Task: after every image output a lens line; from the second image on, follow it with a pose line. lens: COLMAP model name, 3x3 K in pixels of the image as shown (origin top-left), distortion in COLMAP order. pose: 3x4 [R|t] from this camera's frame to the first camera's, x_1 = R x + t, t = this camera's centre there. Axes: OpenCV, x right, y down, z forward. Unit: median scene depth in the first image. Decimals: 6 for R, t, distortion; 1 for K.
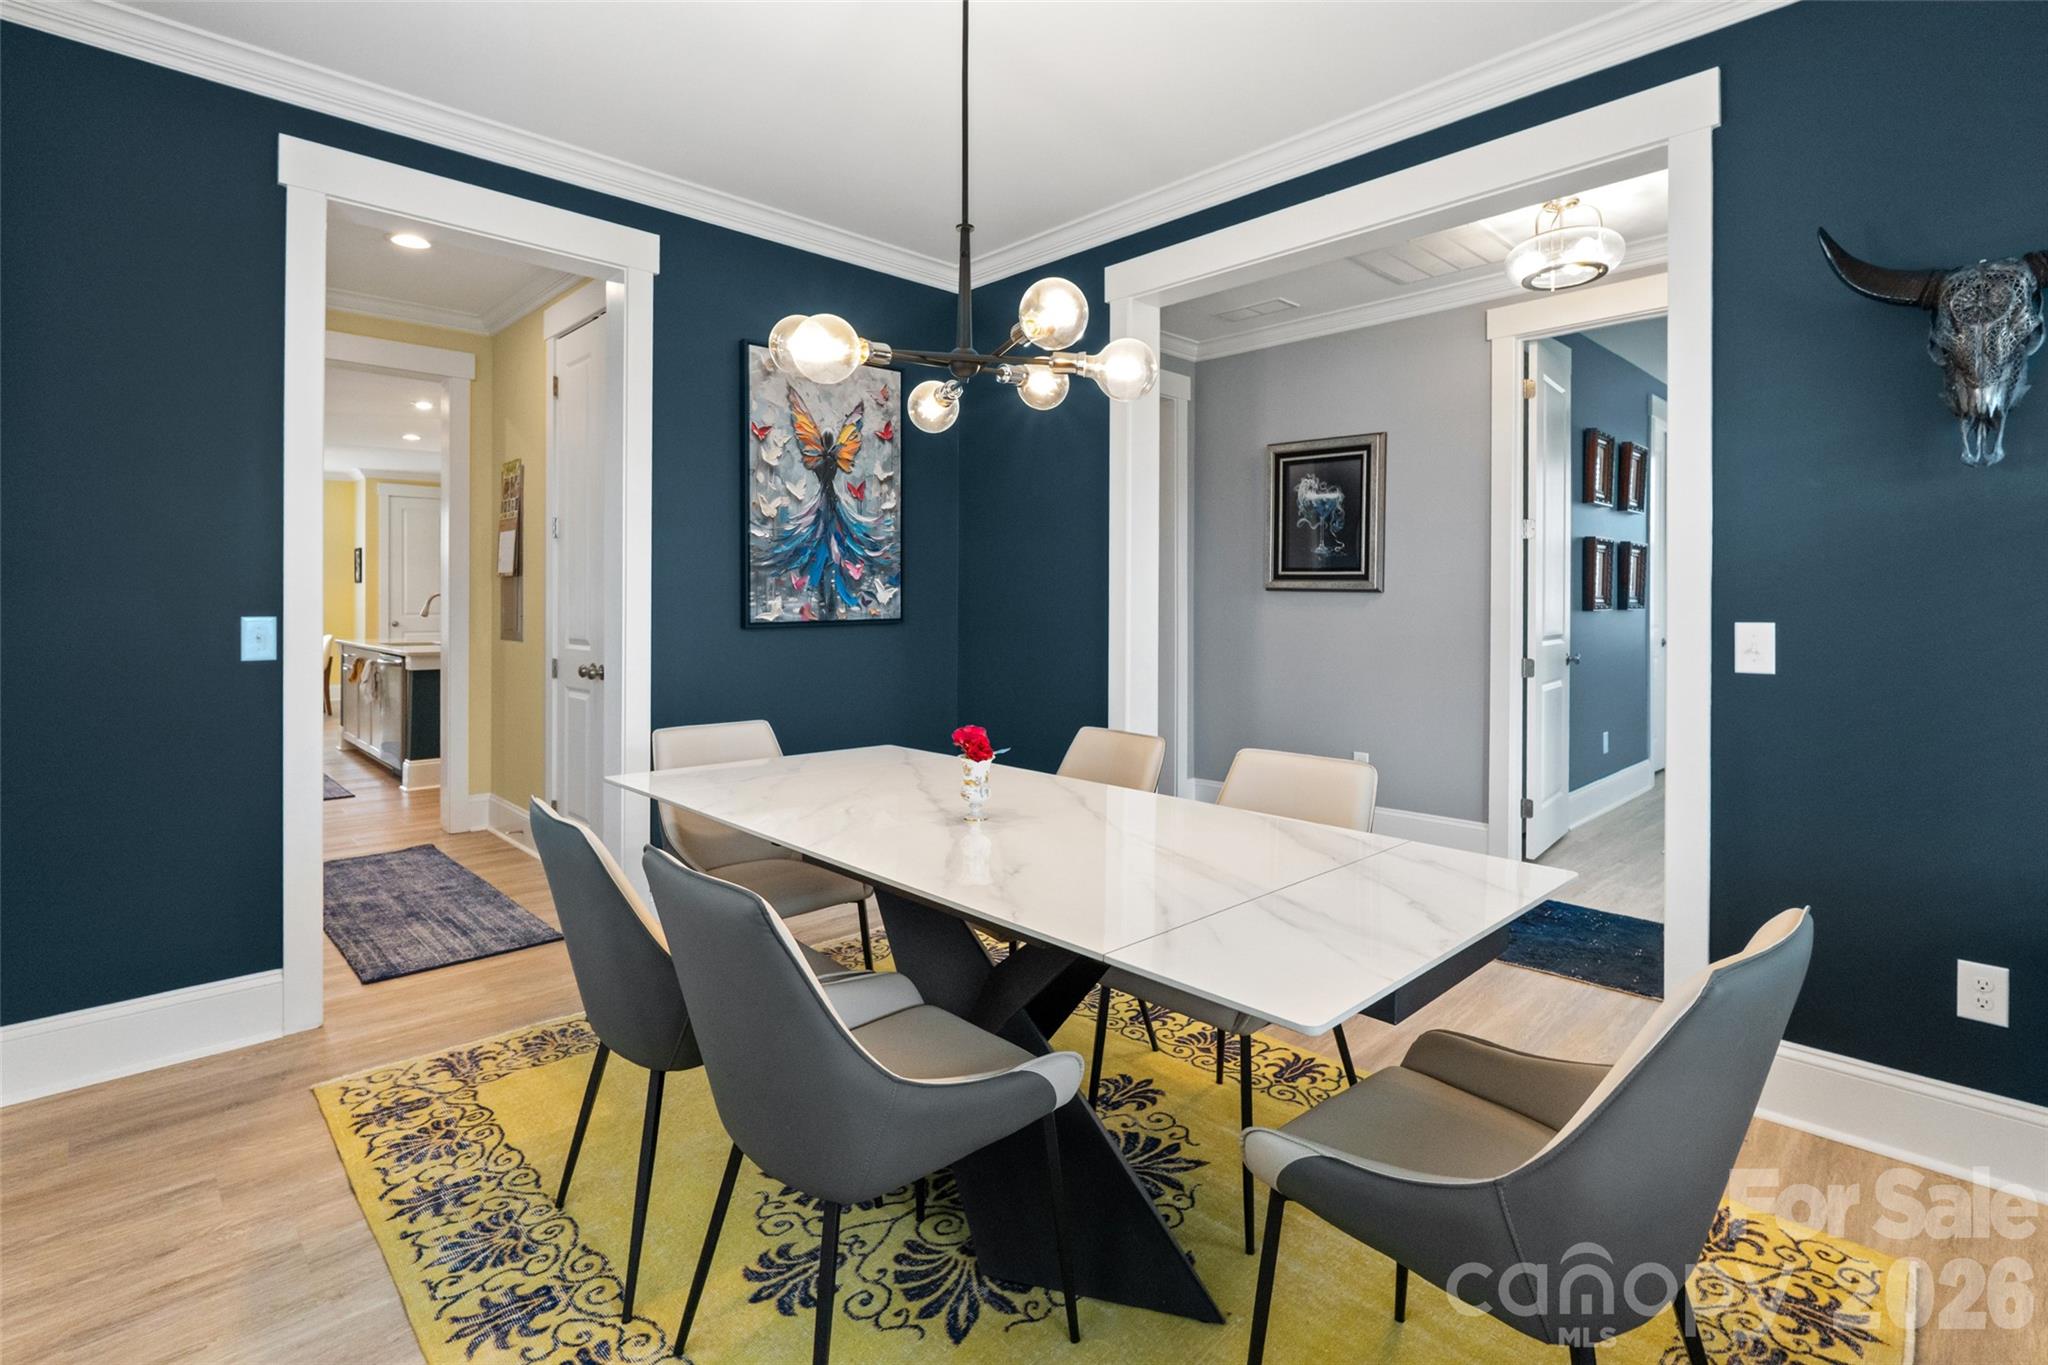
lens RADIAL K [[965.8, 0, 1035.9], [0, 965.8, 630.7], [0, 0, 1]] dist [-0.002663, -0.000453]
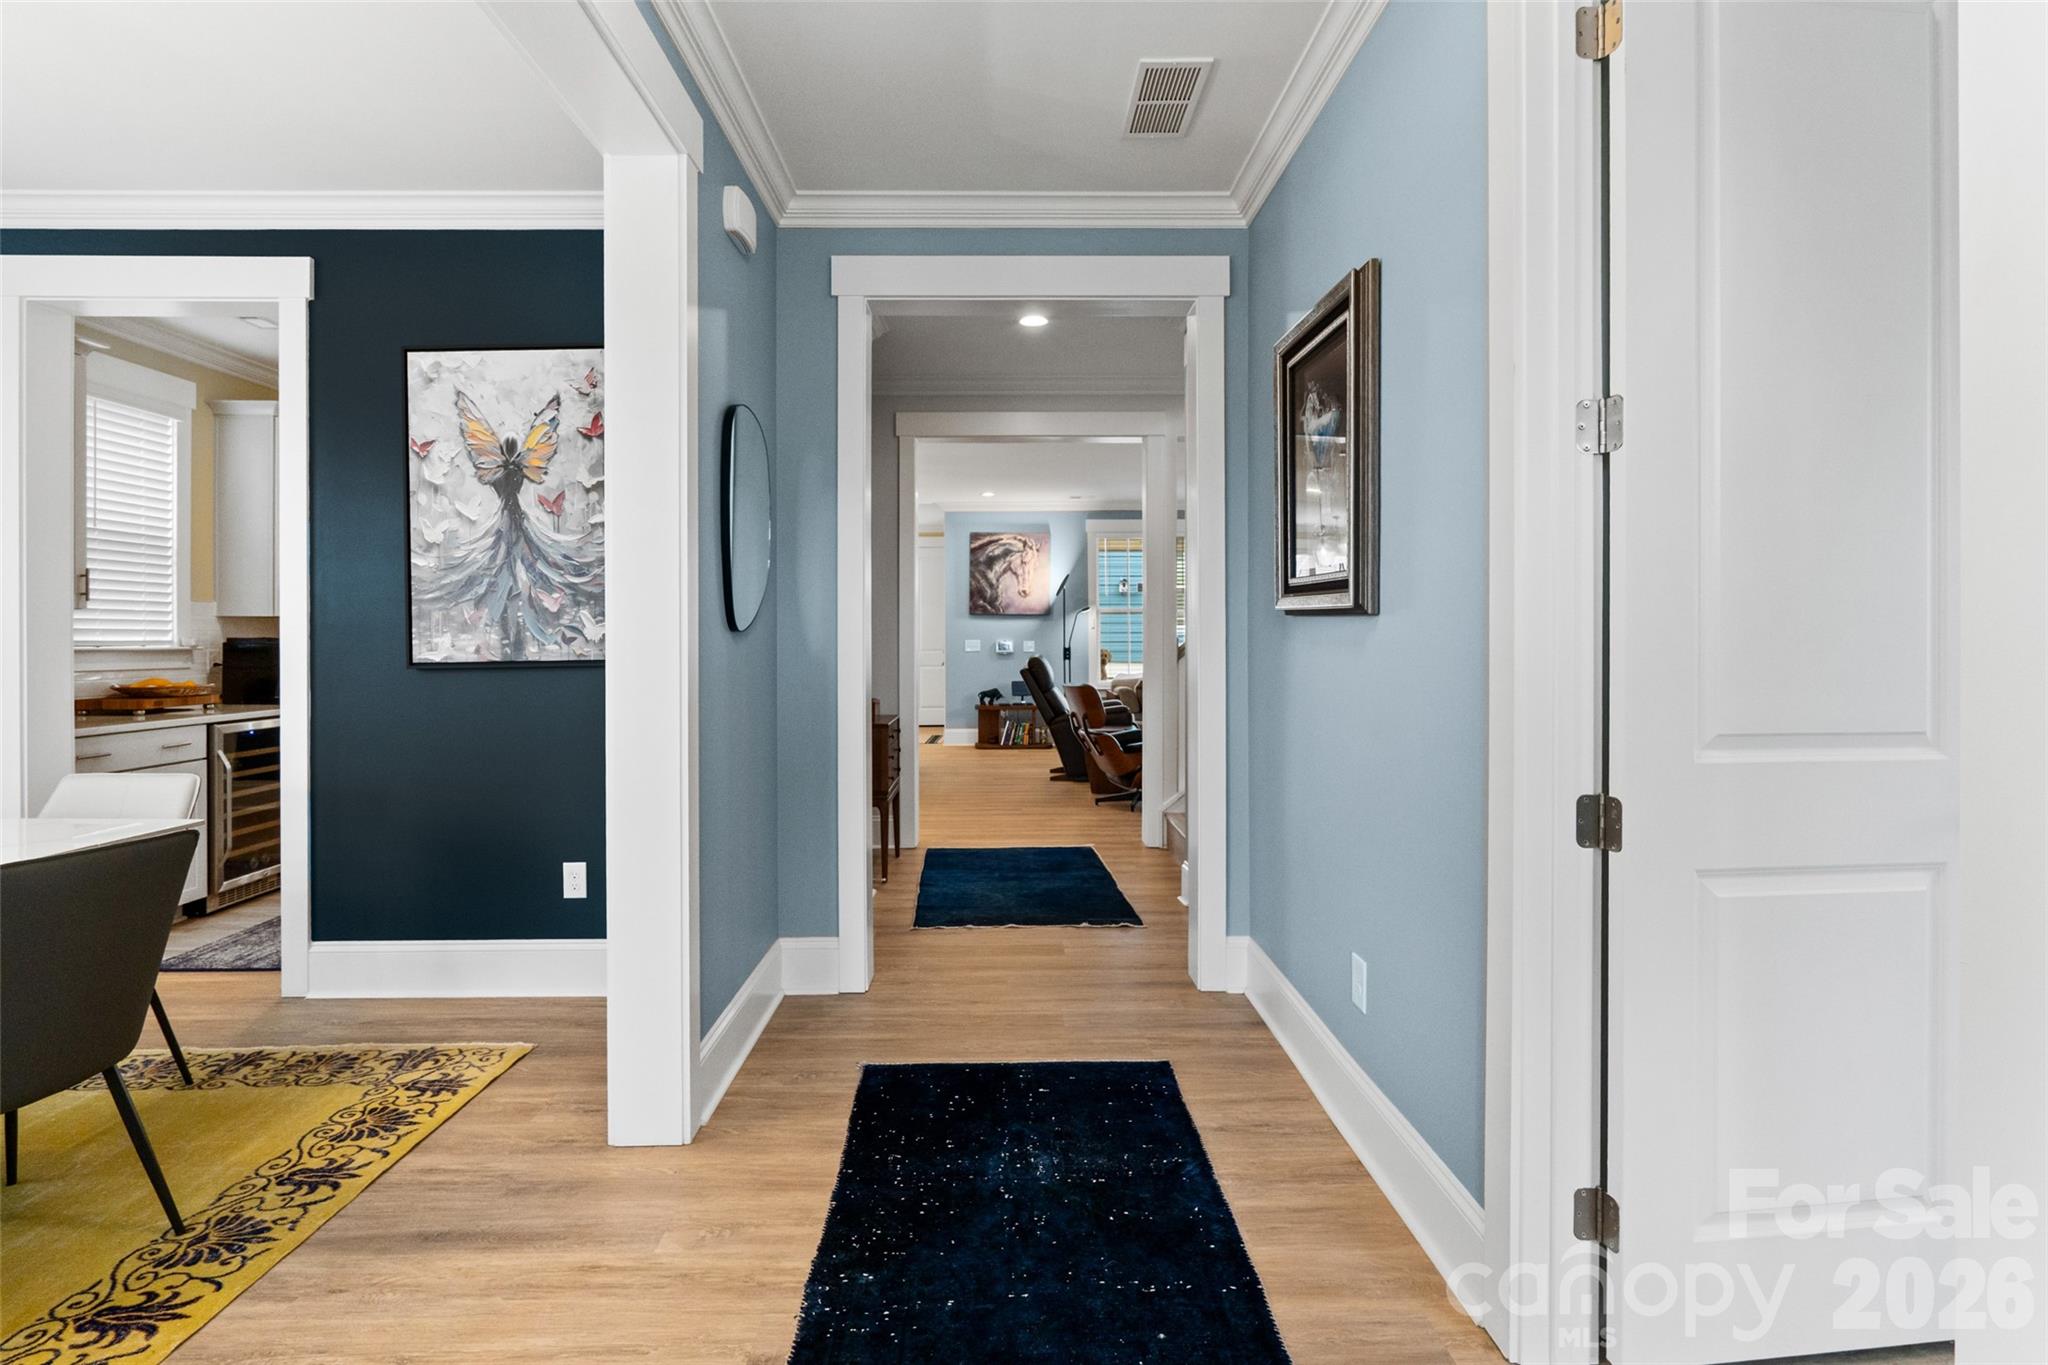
lens RADIAL K [[999.5, 0, 1026.3], [0, 999.5, 649.0], [0, 0, 1]] dist [0.003034, 0.000176]
pose [[0.717139, 0.005127, -0.696912, 0.696104], [-0.018020, 0.999775, -0.011188, -0.019260], [0.696697, 0.020582, 0.717070, 0.674124]]
